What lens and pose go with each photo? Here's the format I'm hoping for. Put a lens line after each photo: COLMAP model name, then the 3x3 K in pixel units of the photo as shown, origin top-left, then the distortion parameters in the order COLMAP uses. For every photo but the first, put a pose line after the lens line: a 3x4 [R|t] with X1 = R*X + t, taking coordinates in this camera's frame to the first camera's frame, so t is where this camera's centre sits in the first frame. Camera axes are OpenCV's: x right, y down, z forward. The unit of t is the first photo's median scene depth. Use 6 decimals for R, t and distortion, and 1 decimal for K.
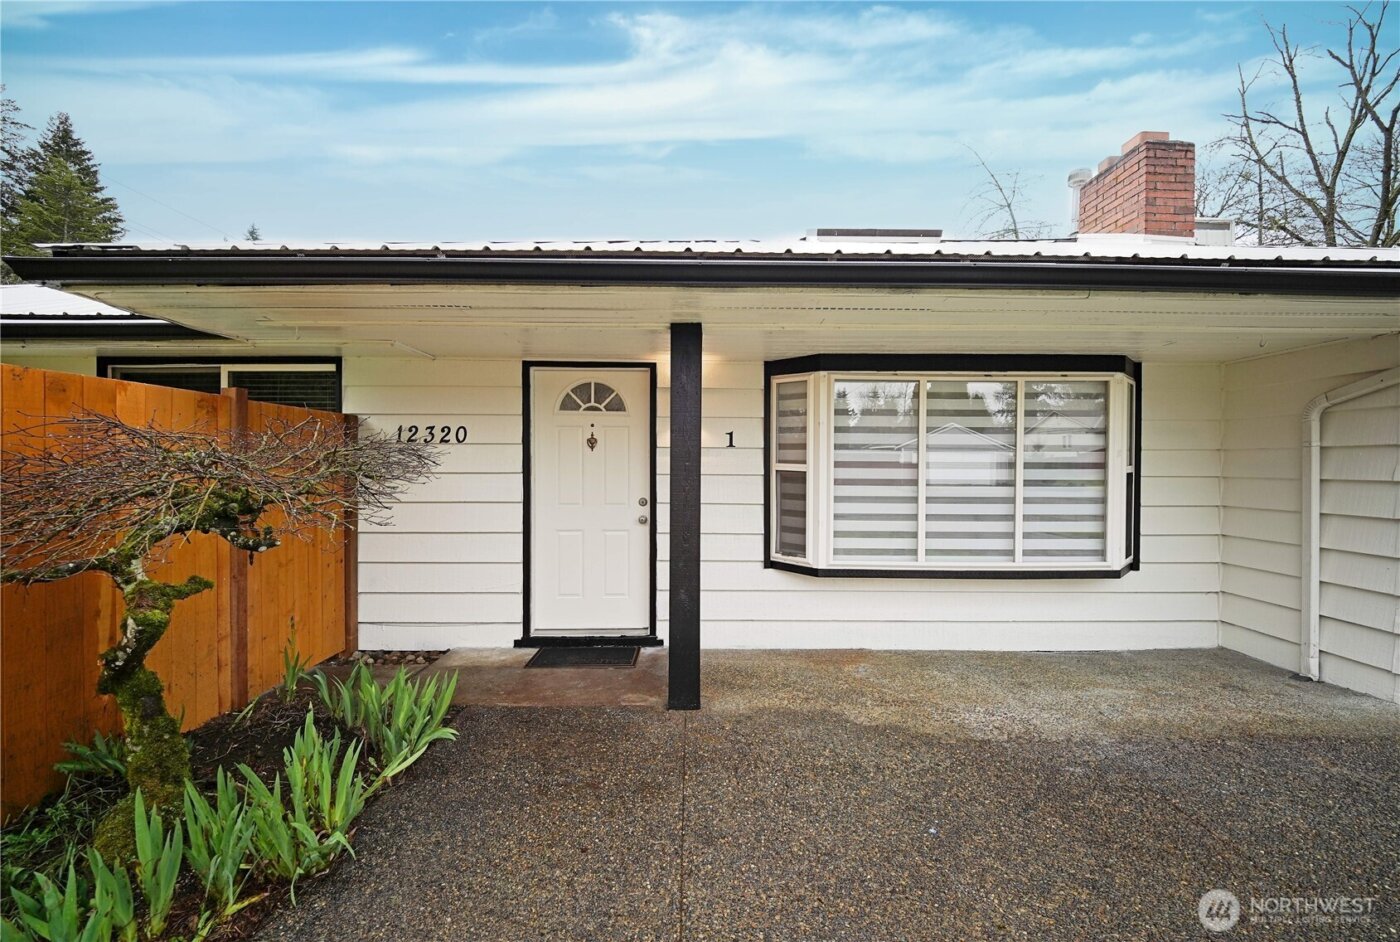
lens RADIAL K [[603.3, 0, 722.8], [0, 603.3, 475.7], [0, 0, 1]] dist [-0.019286, -0.000152]
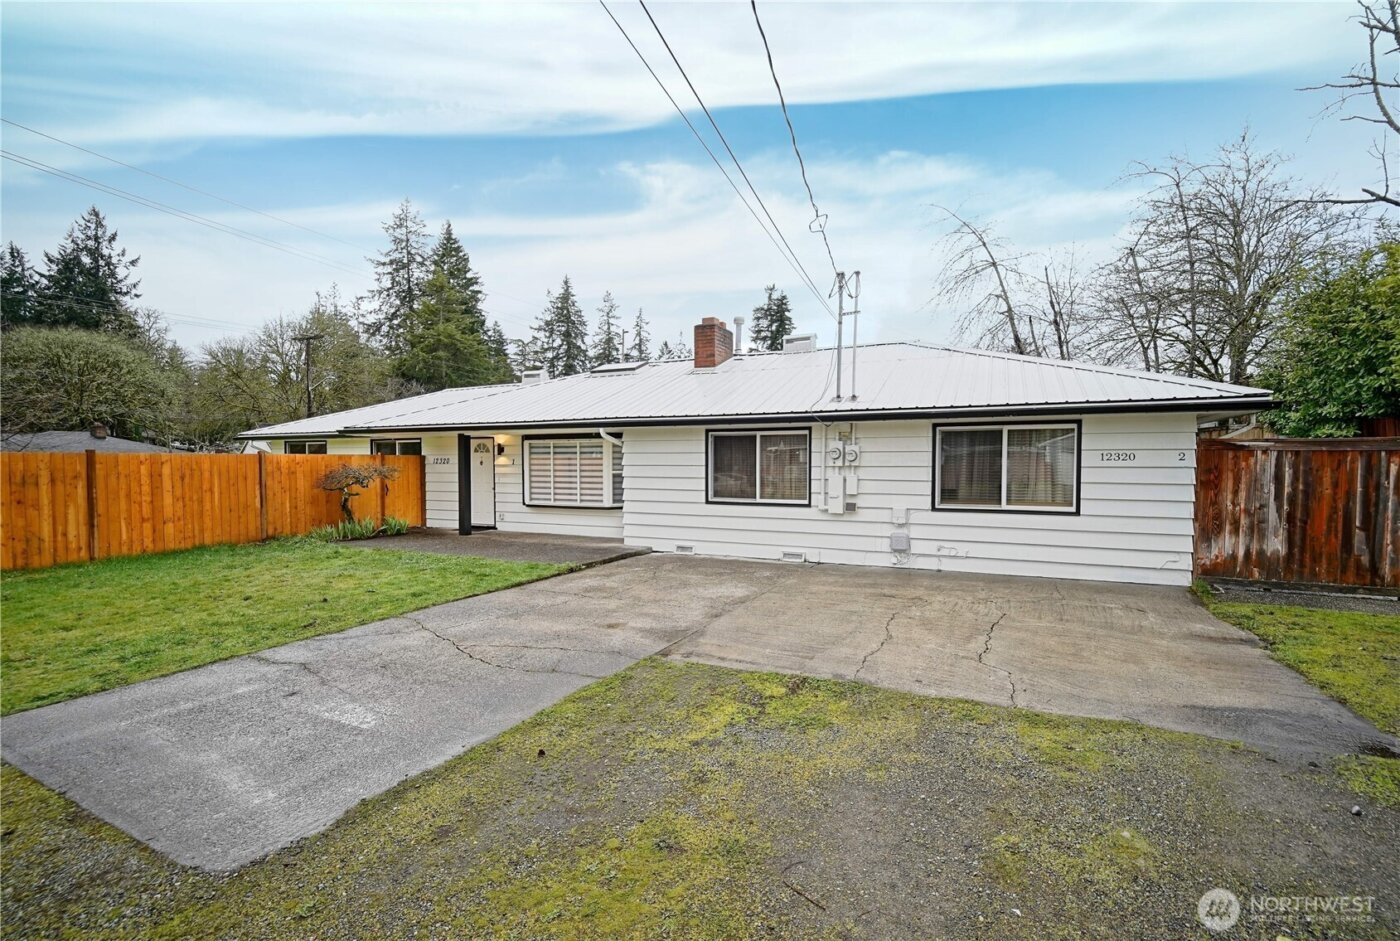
lens RADIAL K [[603.3, 0, 722.8], [0, 603.3, 475.2], [0, 0, 1]] dist [-0.019286, -0.000152]
pose [[0.906227, 0.004505, -0.422768, 2.192346], [-0.000638, 0.999957, 0.009287, -0.022206], [0.422791, -0.008147, 0.906190, -1.256902]]
